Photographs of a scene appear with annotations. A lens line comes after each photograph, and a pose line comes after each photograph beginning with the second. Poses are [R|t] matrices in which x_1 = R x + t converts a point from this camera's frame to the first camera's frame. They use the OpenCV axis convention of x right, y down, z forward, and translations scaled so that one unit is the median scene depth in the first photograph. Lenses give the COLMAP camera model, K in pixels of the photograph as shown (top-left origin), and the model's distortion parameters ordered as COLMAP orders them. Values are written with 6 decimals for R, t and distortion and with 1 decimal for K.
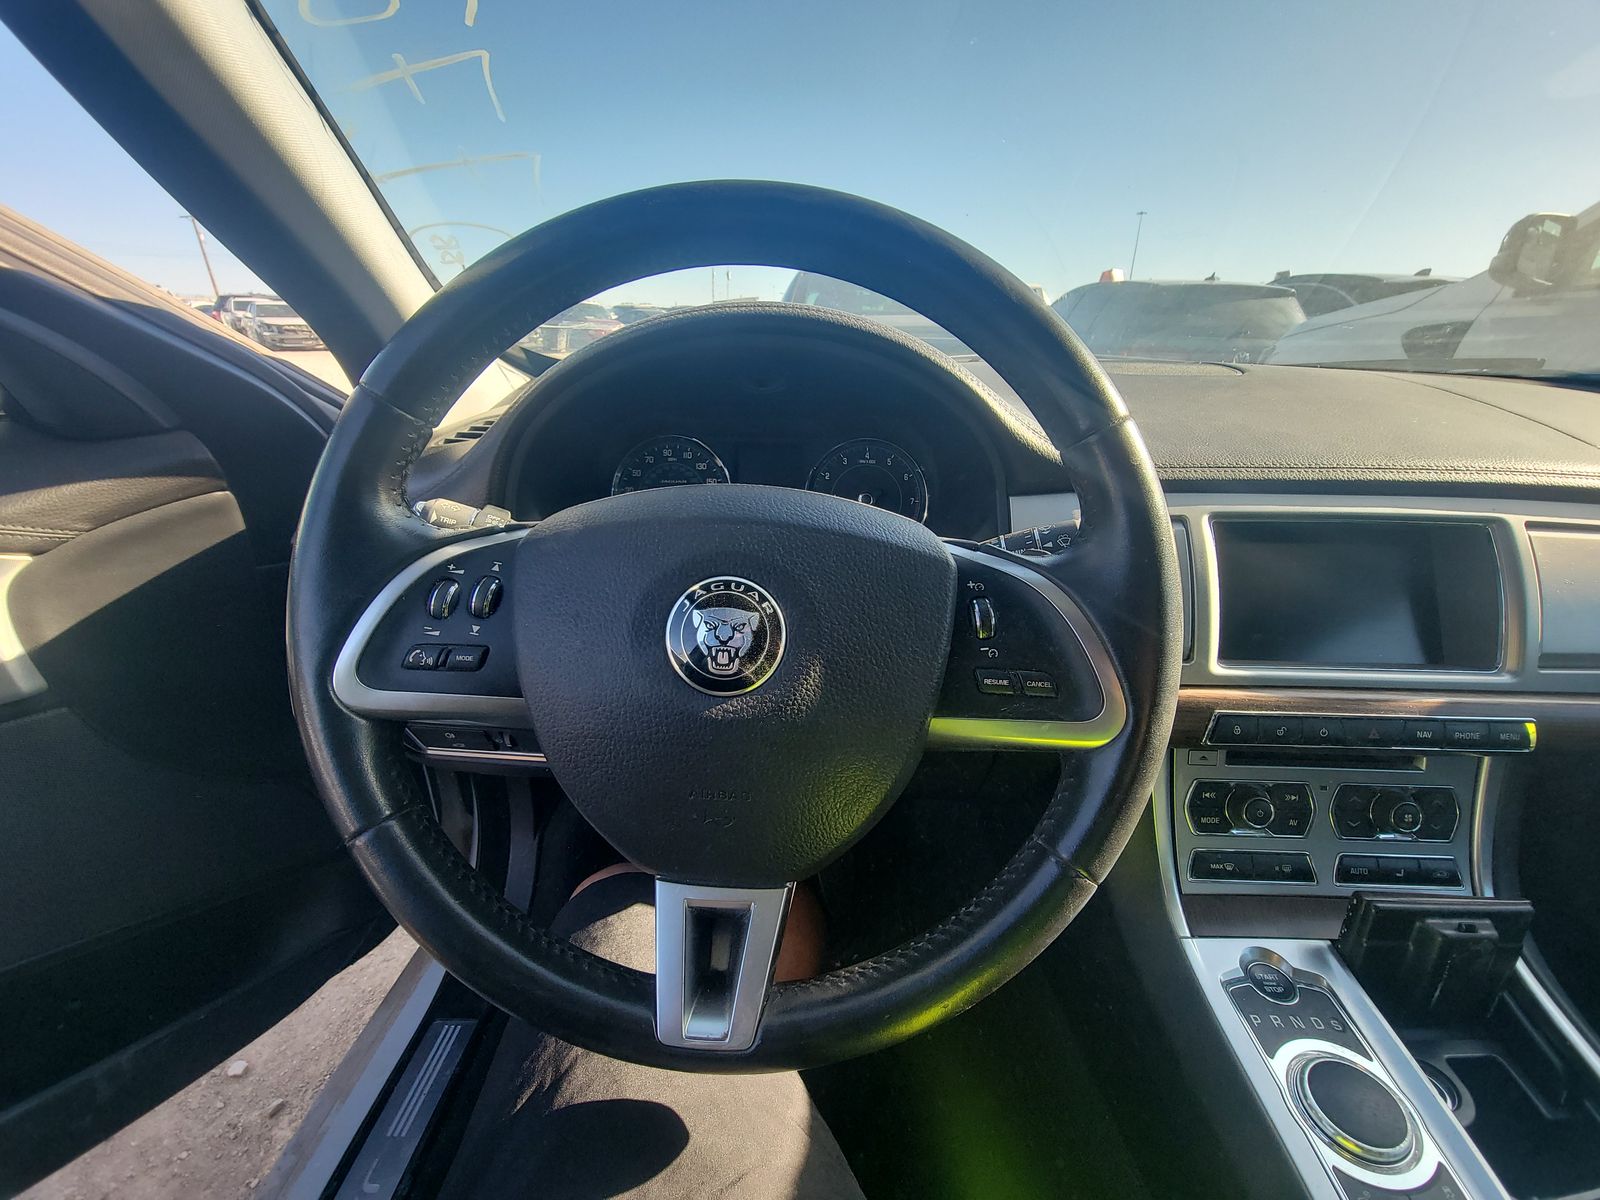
lens RADIAL K [[728.3, 0, 868.8], [0, 728.3, 554.1], [0, 0, 1]] dist [0.001242, -0.016754]
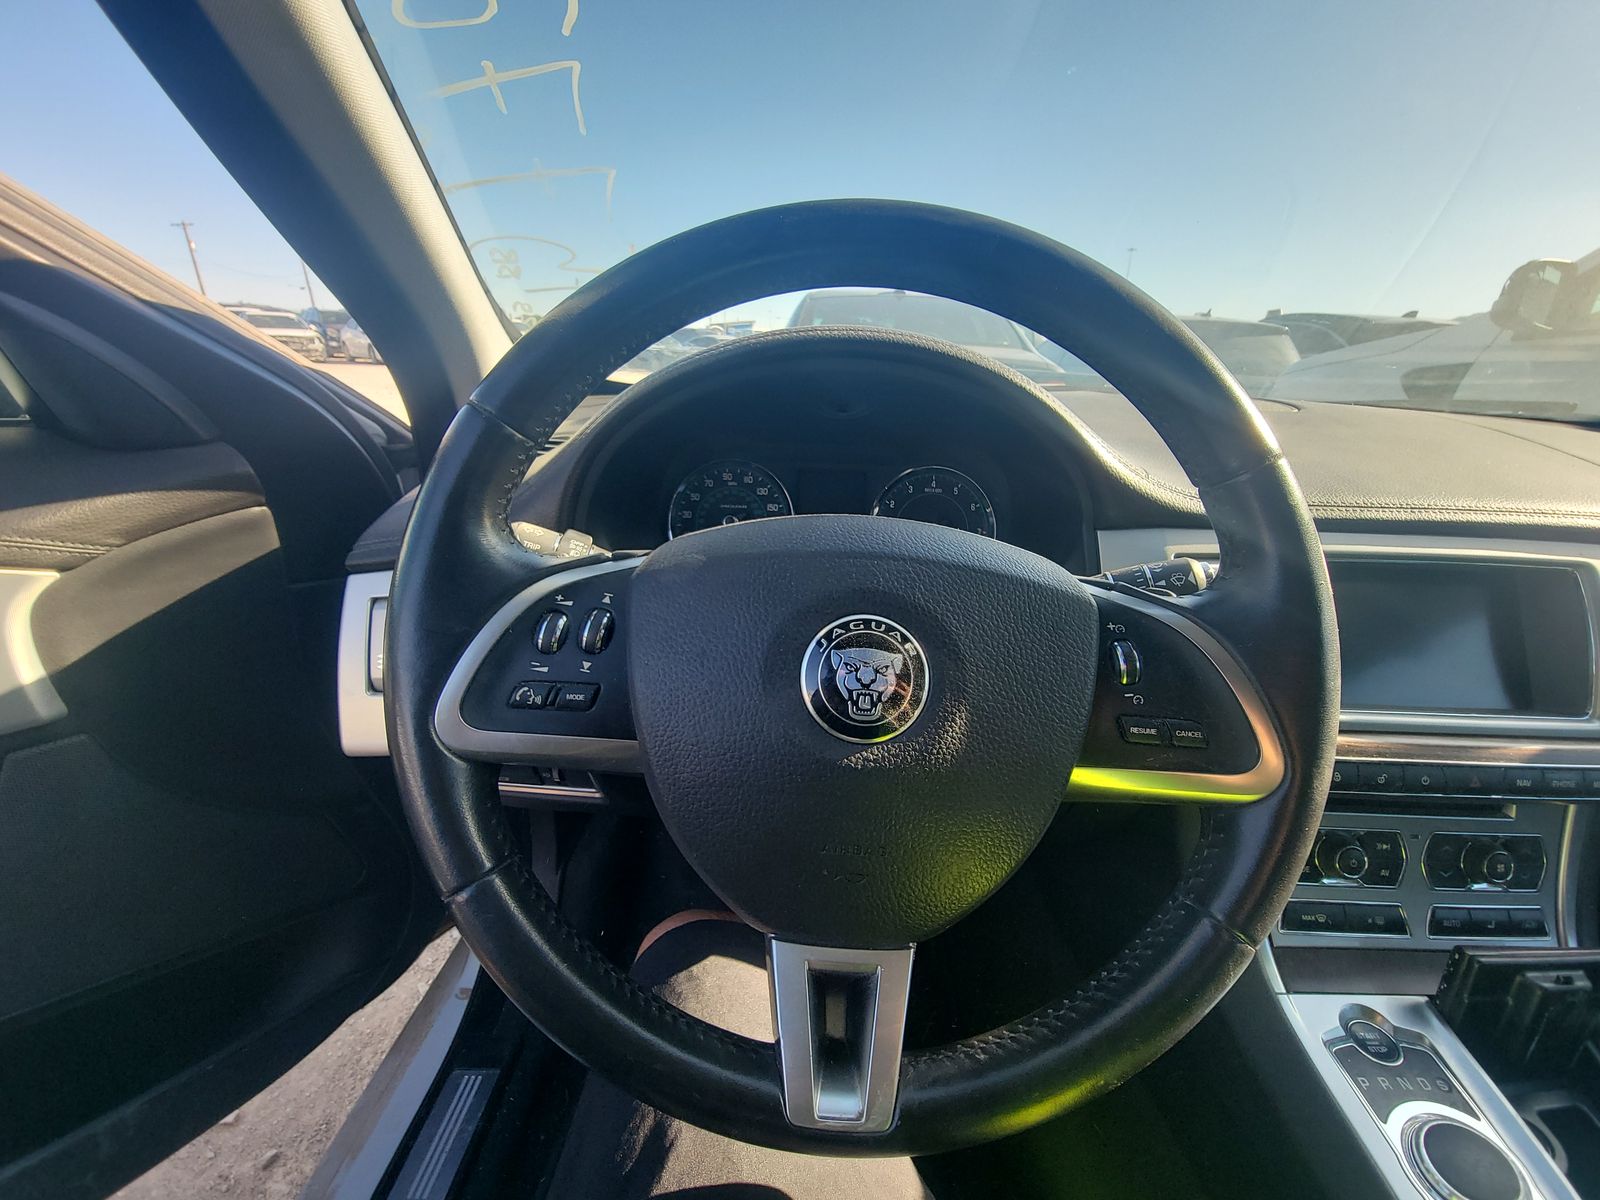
lens RADIAL K [[728.3, 0, 868.8], [0, 728.3, 554.1], [0, 0, 1]] dist [0.001242, -0.016754]
pose [[0.999544, 0.019766, 0.022806, -0.147104], [-0.019002, 0.999266, -0.033250, -0.011135], [-0.023447, 0.032801, 0.999187, 0.039303]]
